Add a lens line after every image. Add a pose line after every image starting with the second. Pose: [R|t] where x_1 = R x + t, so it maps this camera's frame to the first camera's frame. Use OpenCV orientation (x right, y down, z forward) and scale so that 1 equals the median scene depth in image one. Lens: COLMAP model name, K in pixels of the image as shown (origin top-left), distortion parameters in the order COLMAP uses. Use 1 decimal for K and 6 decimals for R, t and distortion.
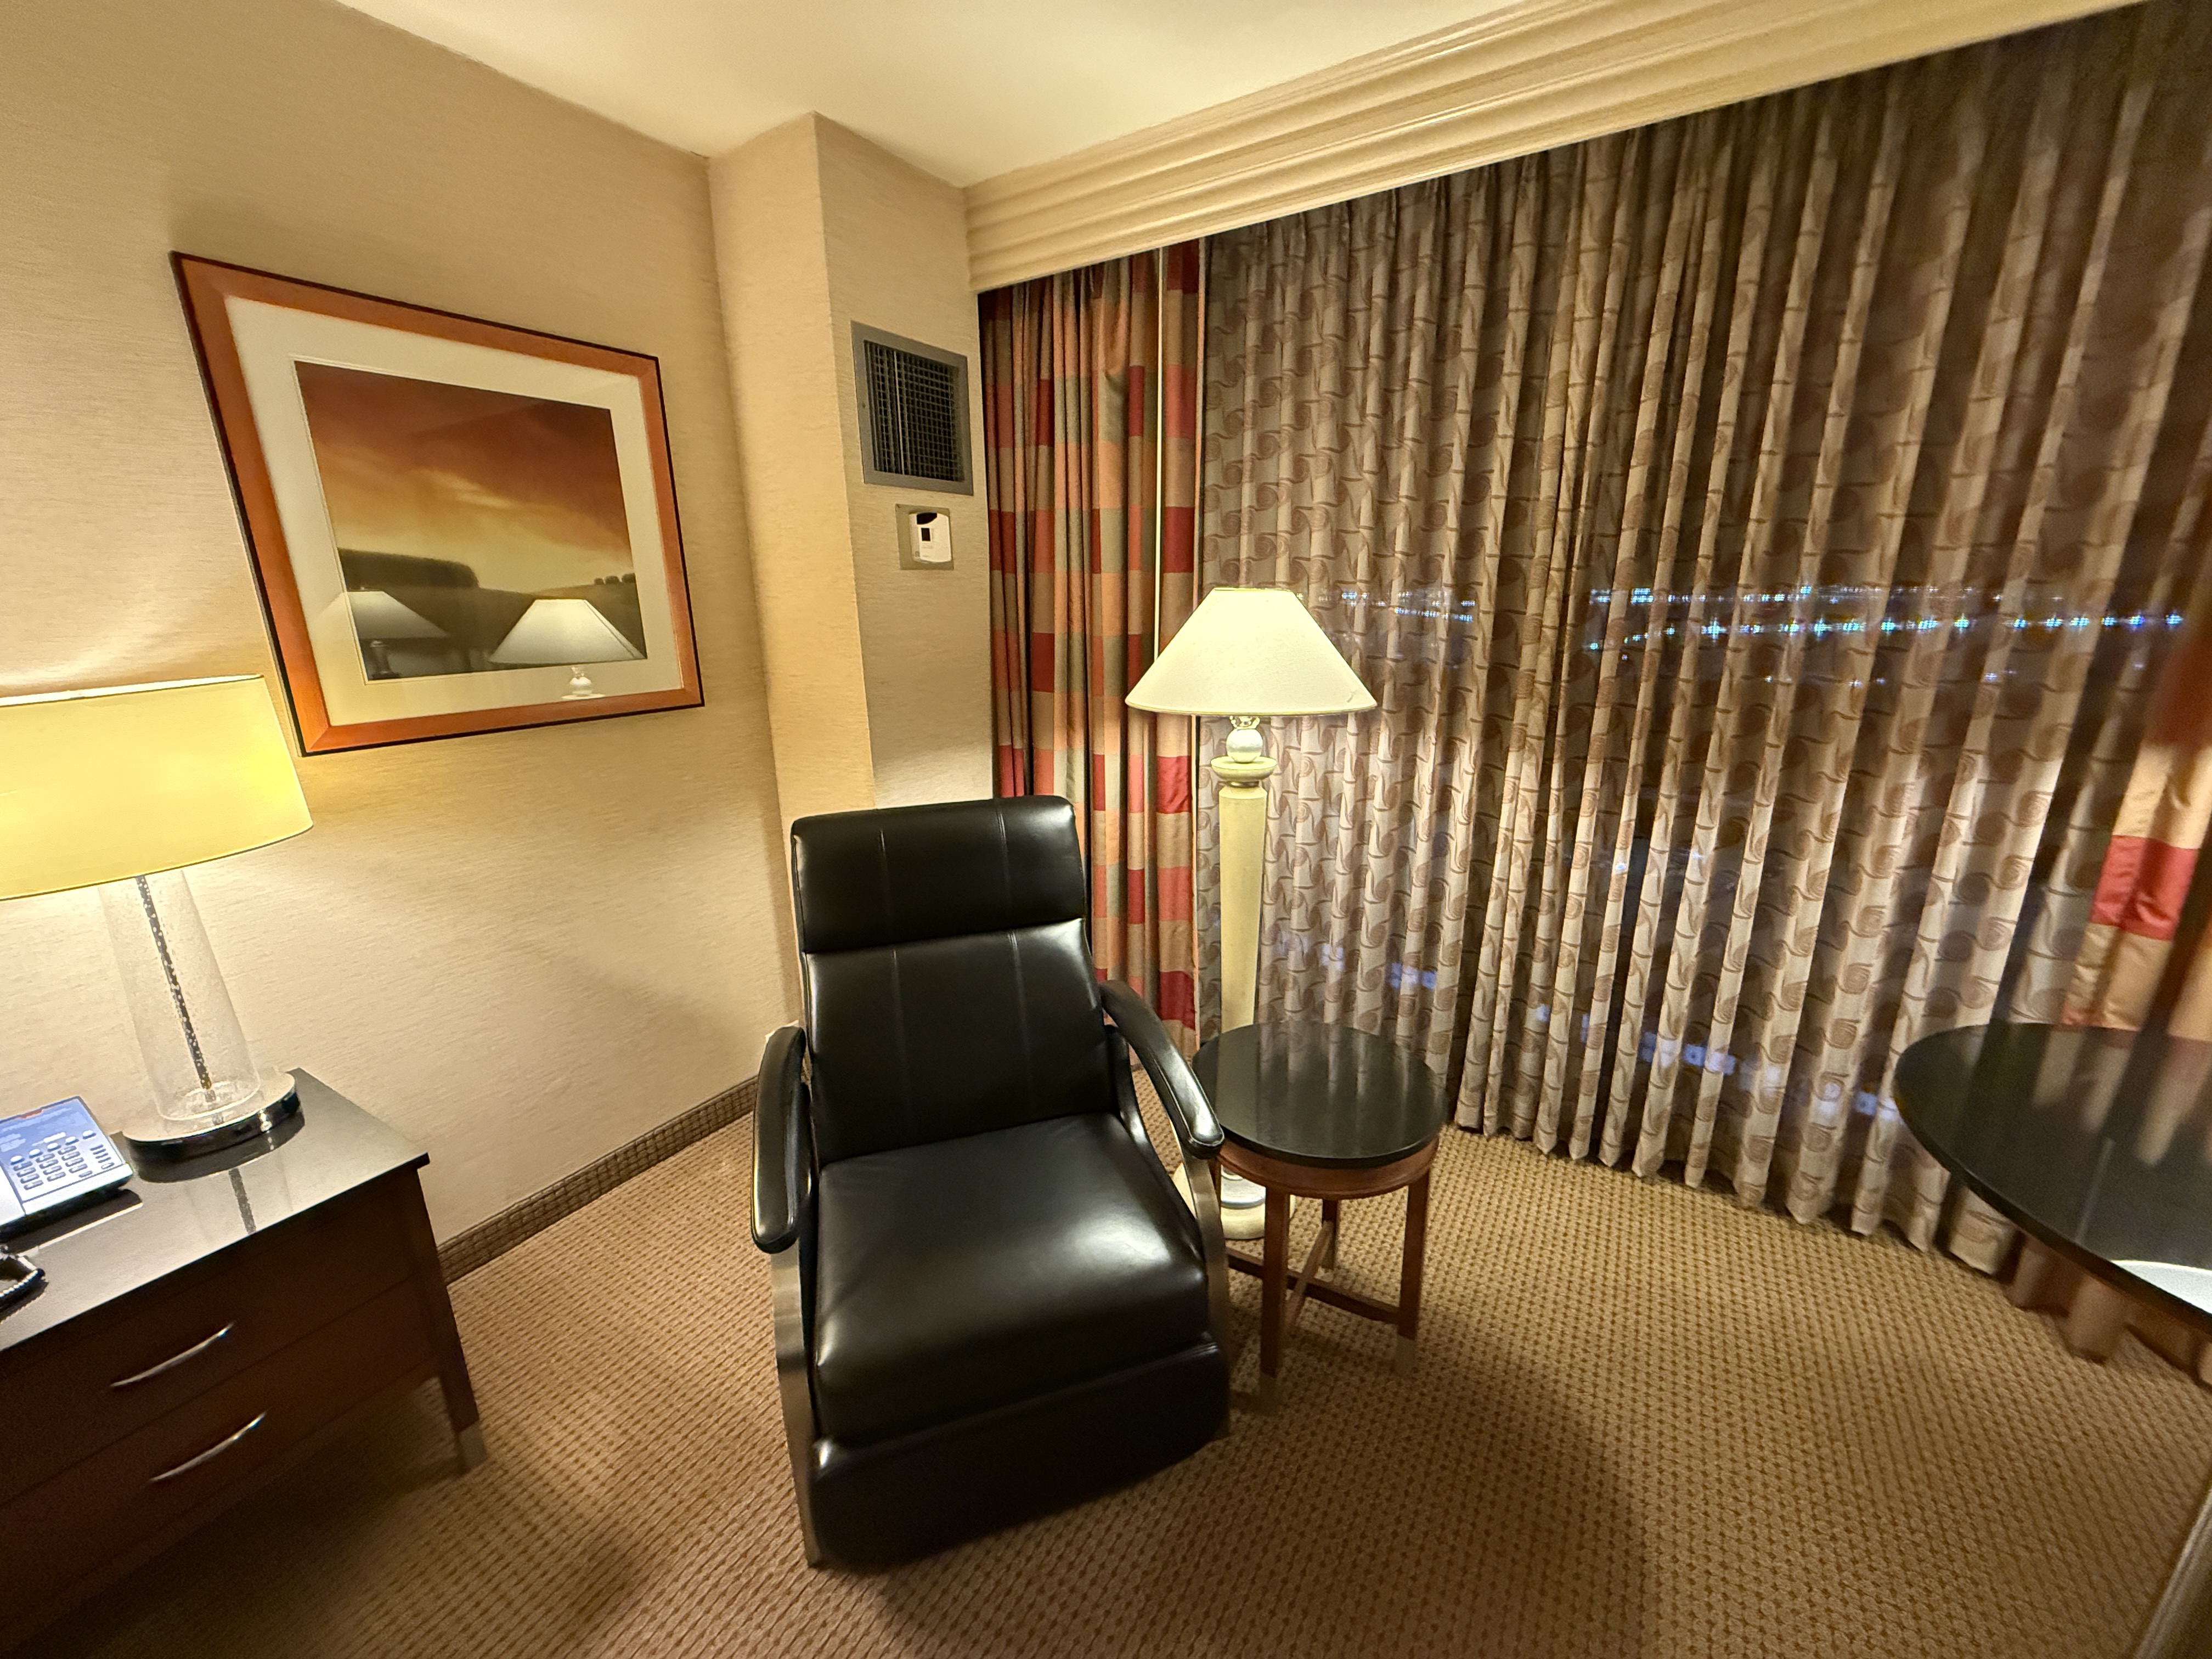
lens RADIAL K [[880.2, 0, 1102.1], [0, 880.2, 830.0], [0, 0, 1]] dist [0.002169, 0.000068]
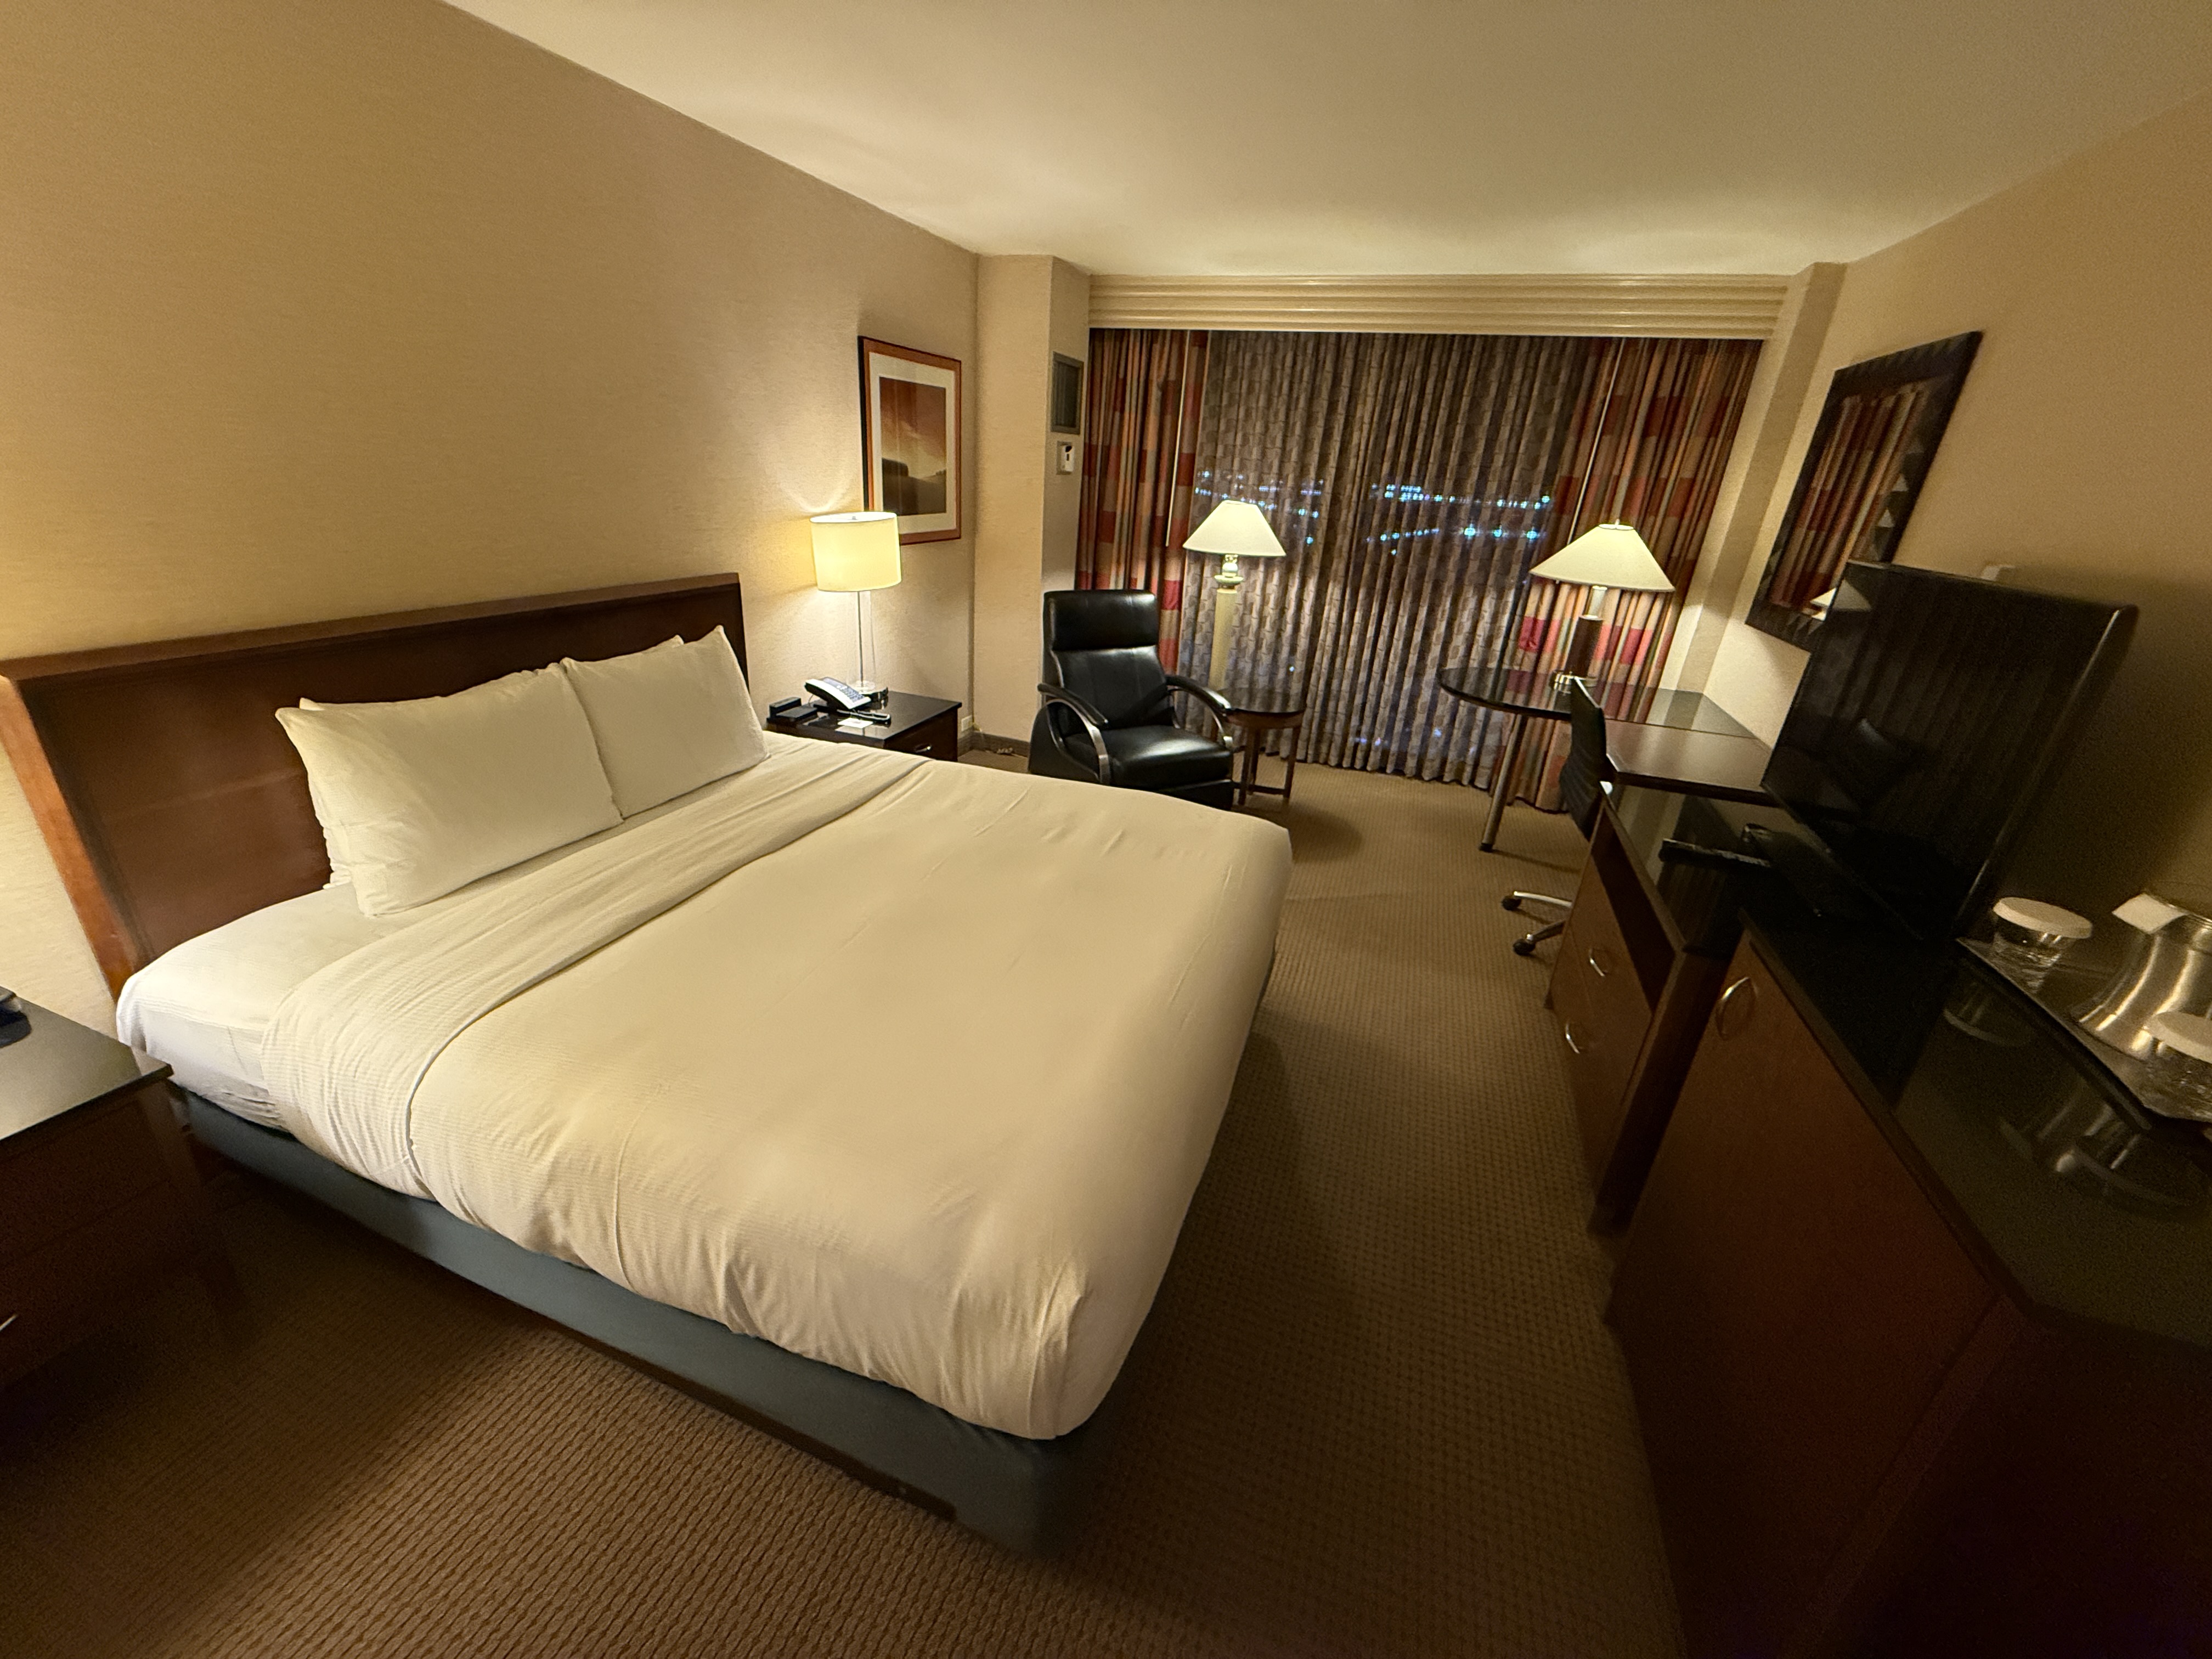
lens RADIAL K [[880.2, 0, 1102.0], [0, 880.2, 830.4], [0, 0, 1]] dist [0.002169, 0.000068]
pose [[0.976408, -0.003750, 0.215901, -0.641815], [-0.025607, 0.990783, 0.133017, 0.273310], [-0.214409, -0.135408, 0.967312, -1.230784]]
